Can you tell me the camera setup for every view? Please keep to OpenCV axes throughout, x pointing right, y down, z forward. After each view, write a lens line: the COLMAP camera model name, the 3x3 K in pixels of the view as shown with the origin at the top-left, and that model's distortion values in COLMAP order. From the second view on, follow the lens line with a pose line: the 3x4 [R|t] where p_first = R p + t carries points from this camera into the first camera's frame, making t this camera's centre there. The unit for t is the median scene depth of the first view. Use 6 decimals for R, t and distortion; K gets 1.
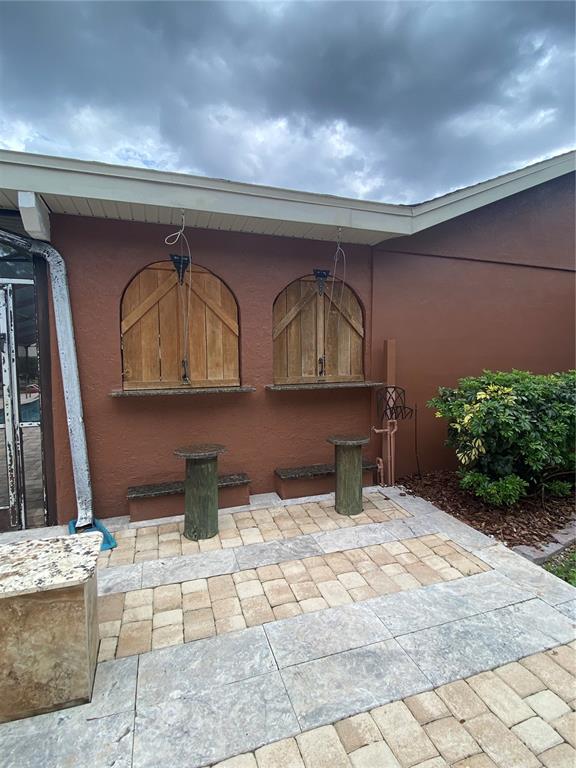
lens RADIAL K [[373.8, 0, 284.8], [0, 373.8, 382.3], [0, 0, 1]] dist [0.013184, -0.007163]
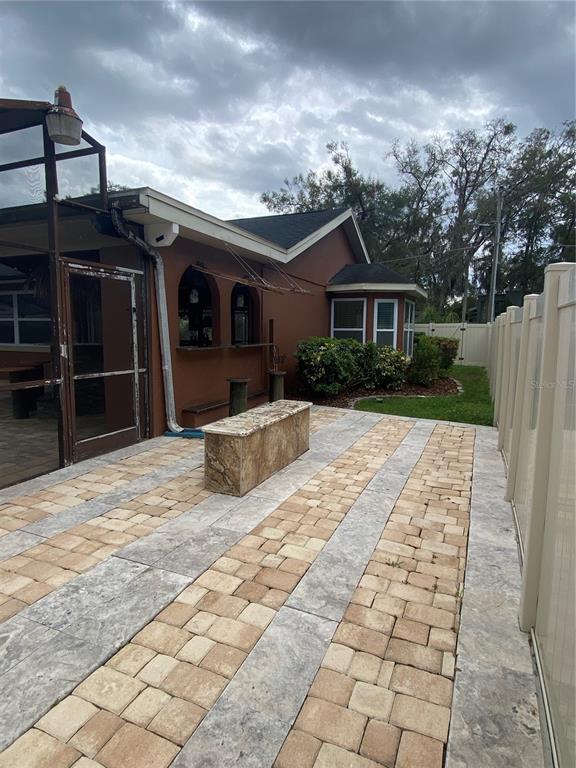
lens RADIAL K [[438.5, 0, 289.7], [0, 438.5, 384.0], [0, 0, 1]] dist [0.025383, -0.031645]
pose [[0.655575, -0.070871, 0.751797, -1.512850], [0.014909, 0.996607, 0.080948, 0.032437], [-0.754983, -0.041859, 0.654407, -0.534071]]
